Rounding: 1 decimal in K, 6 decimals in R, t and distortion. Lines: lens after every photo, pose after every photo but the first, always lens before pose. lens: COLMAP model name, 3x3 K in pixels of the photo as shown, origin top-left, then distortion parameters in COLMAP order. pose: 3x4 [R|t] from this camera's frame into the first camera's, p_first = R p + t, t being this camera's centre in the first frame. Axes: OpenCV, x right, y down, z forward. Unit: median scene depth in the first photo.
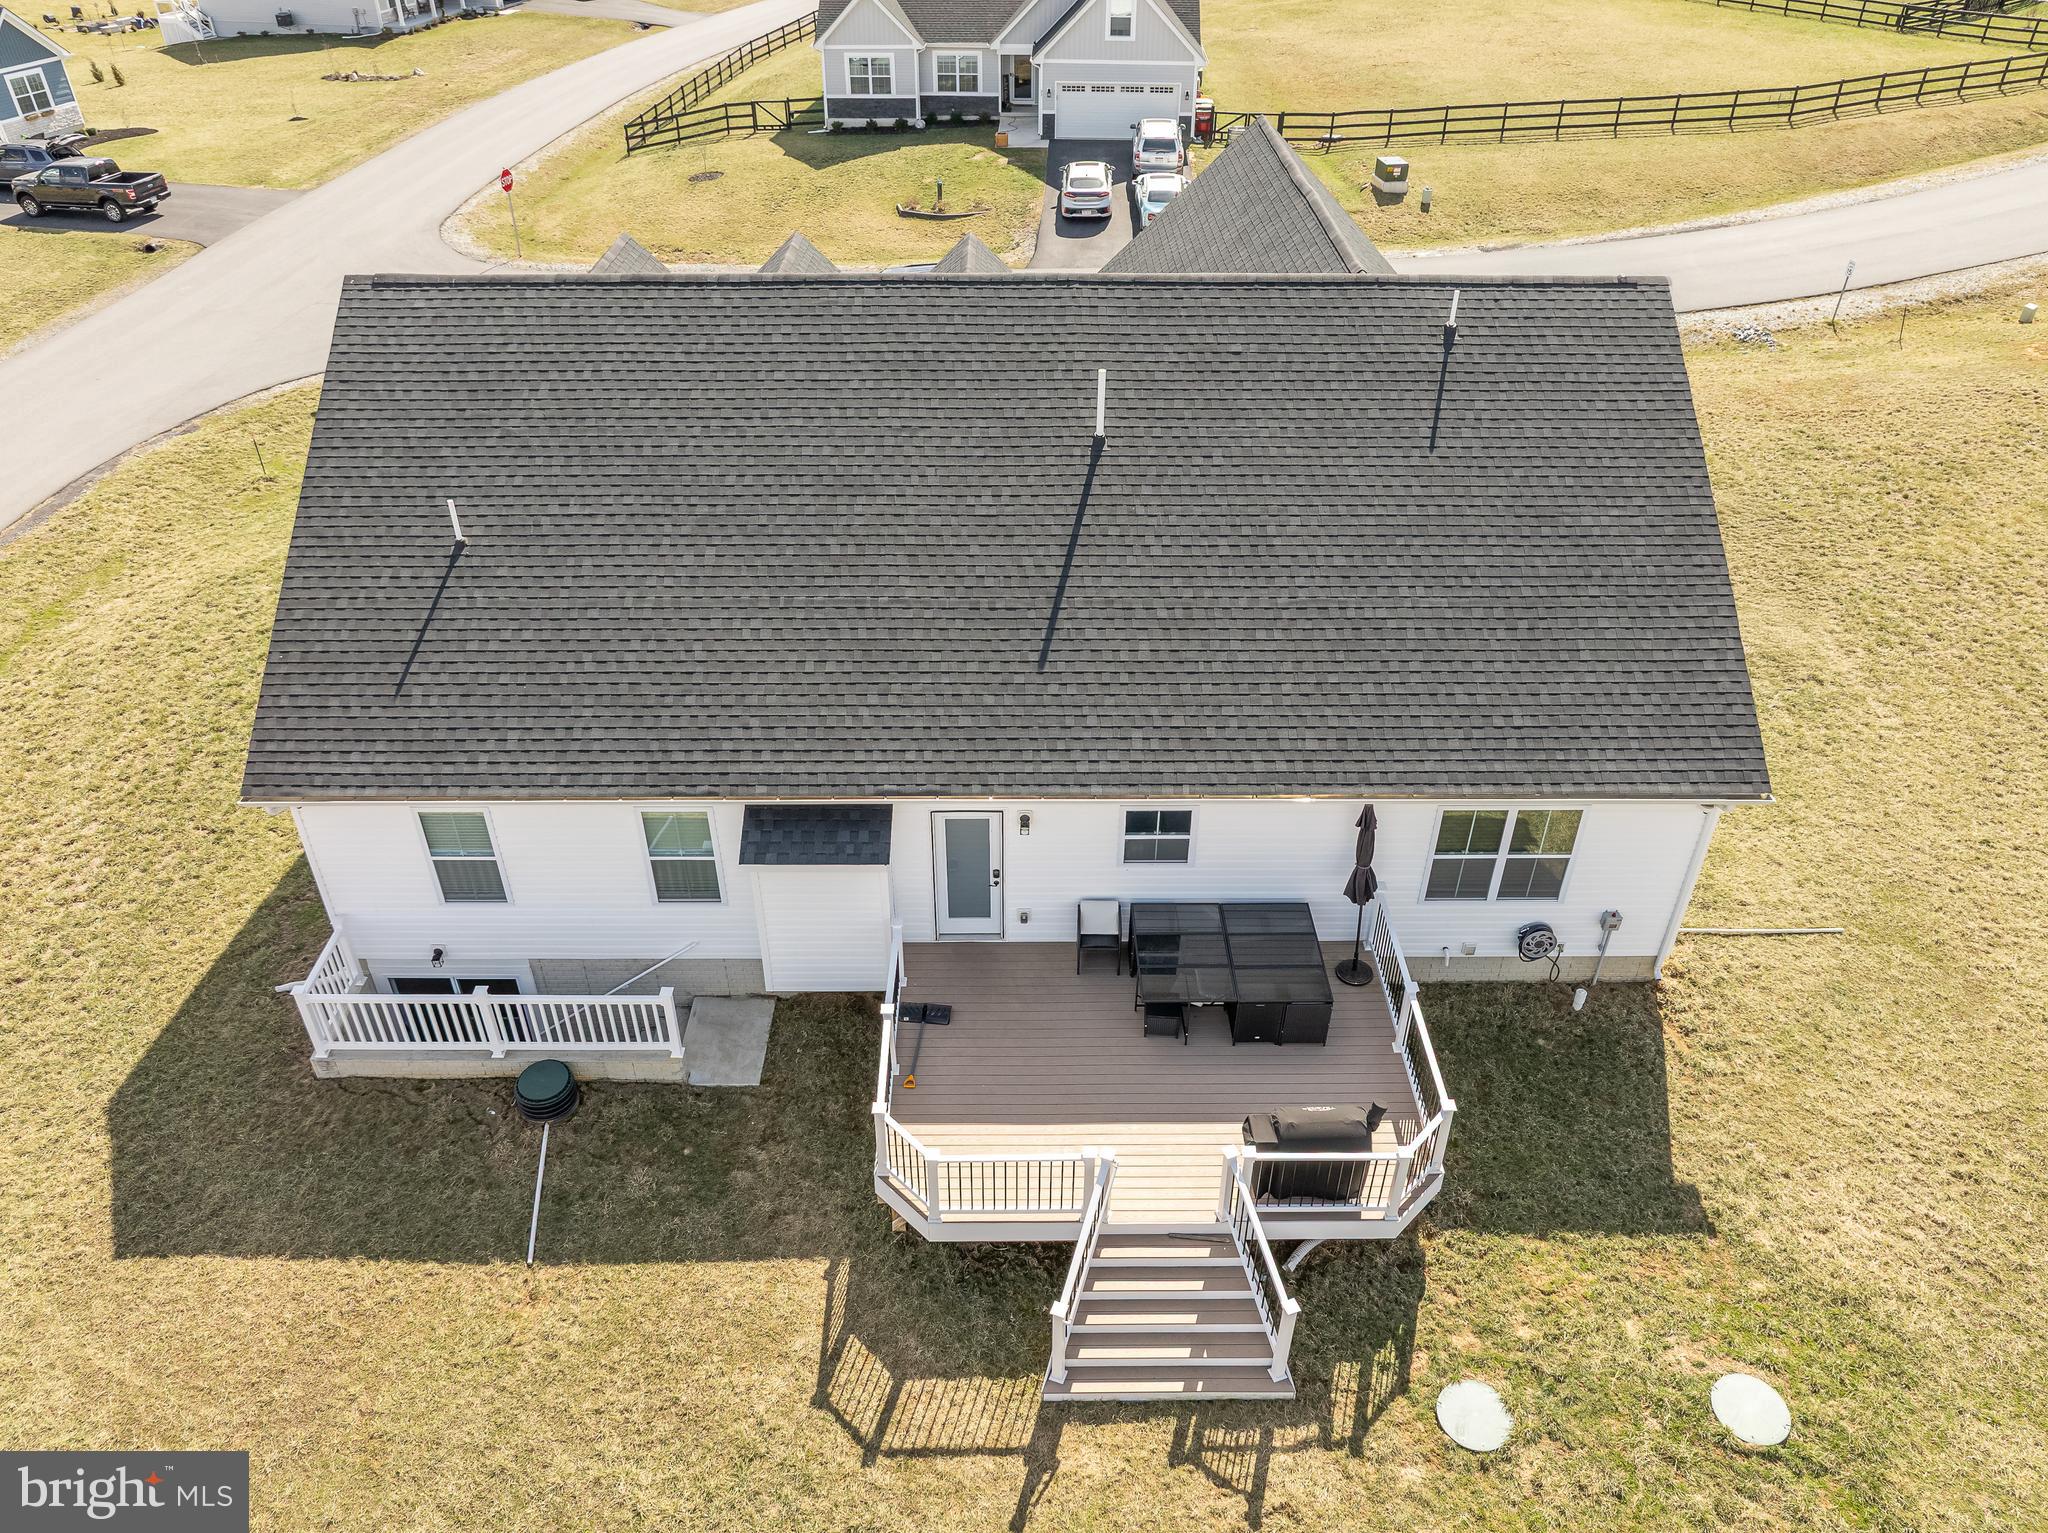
lens RADIAL K [[1455.1, 0, 1026.5], [0, 1455.1, 759.5], [0, 0, 1]] dist [-0.038751, 0.004145]
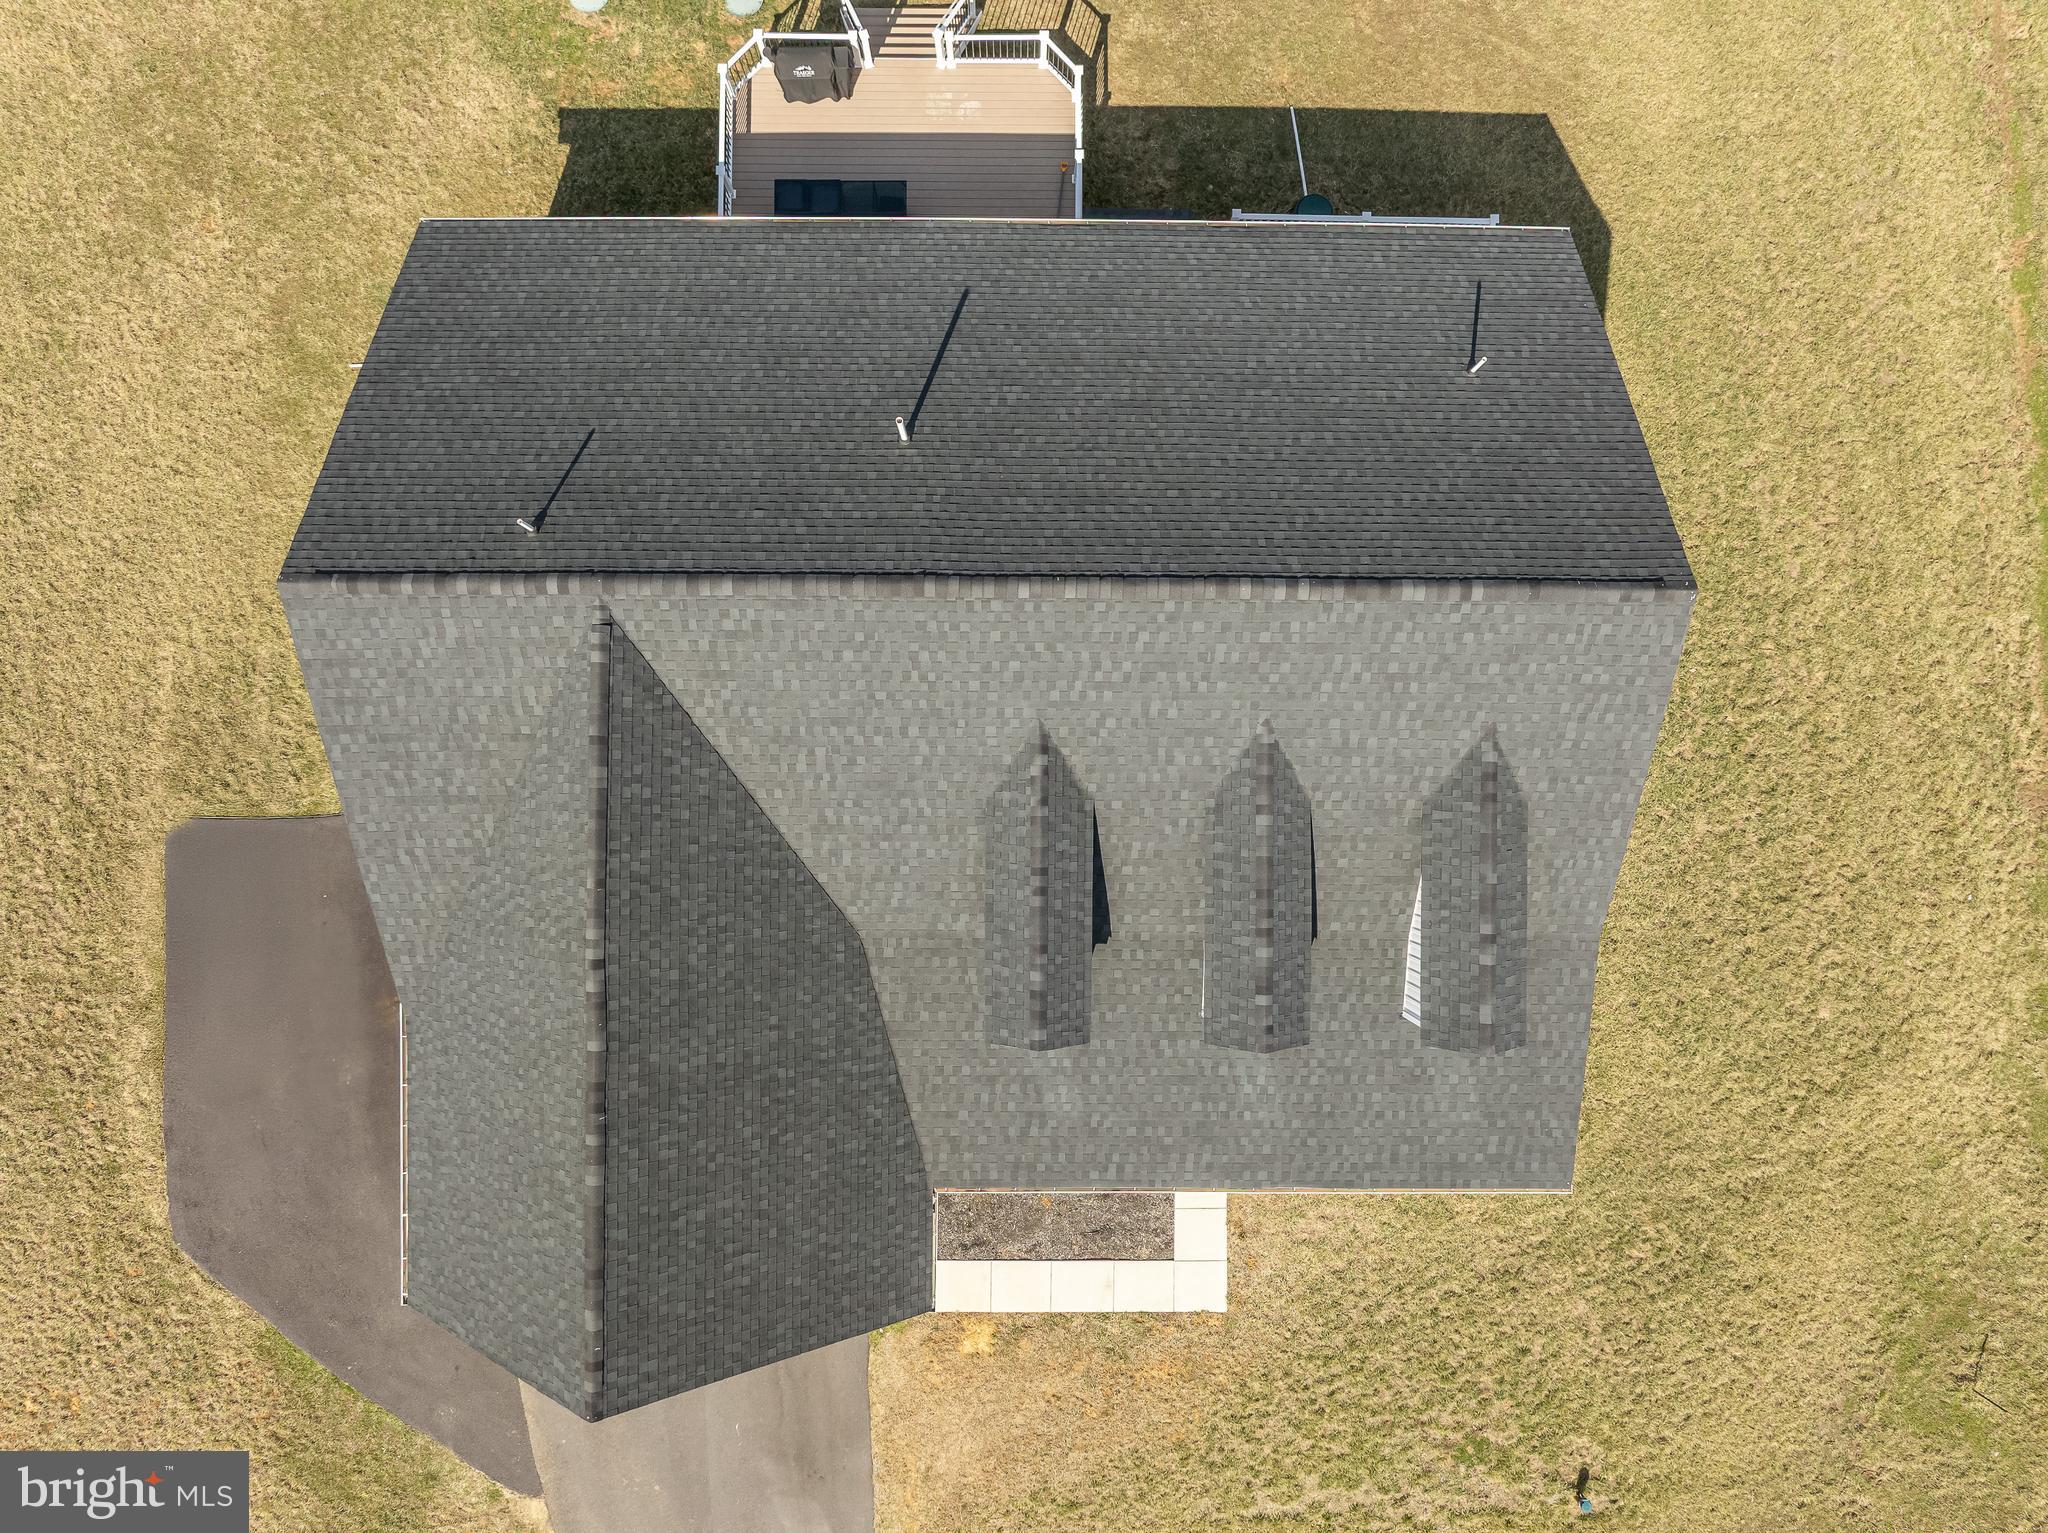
lens RADIAL K [[1455.1, 0, 1025.1], [0, 1455.1, 759.1], [0, 0, 1]] dist [-0.038751, 0.004145]
pose [[-0.999880, -0.012464, -0.009205, -0.032663], [-0.000534, -0.565985, 0.824415, -1.303667], [-0.015486, 0.824321, 0.565911, 0.629003]]
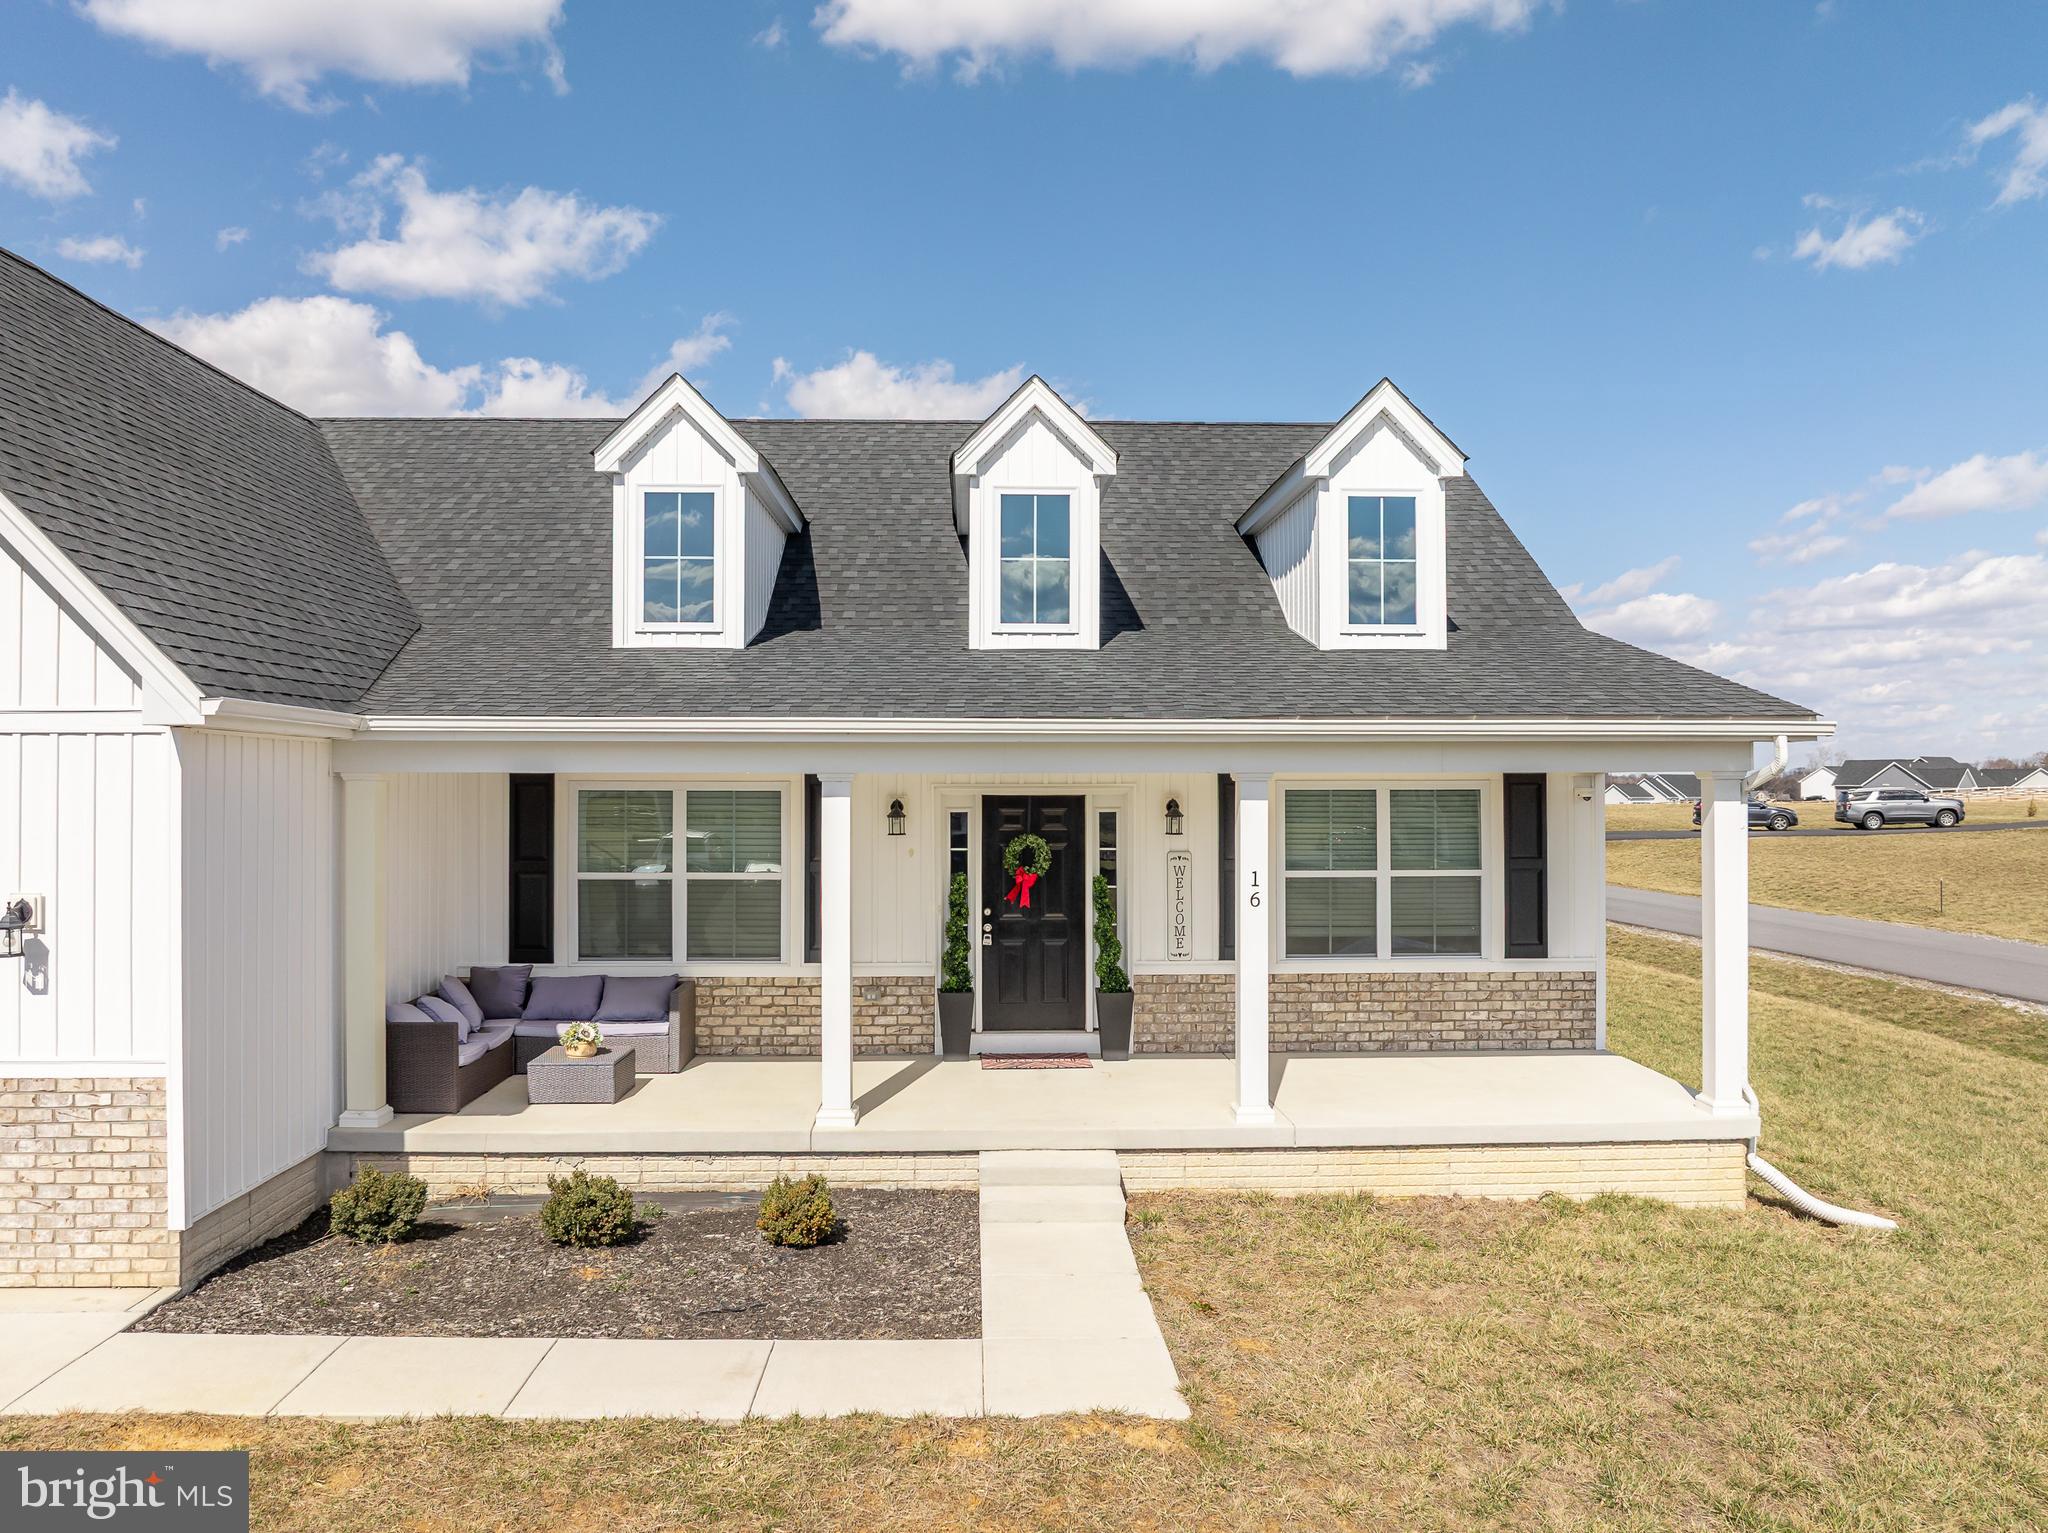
lens RADIAL K [[1455.1, 0, 1031.1], [0, 1455.1, 776.6], [0, 0, 1]] dist [-0.038751, 0.004145]
pose [[-0.999611, -0.004689, -0.027507, -0.209620], [-0.019459, 0.823656, 0.566756, -0.756609], [0.019999, 0.567070, -0.823427, 2.114994]]
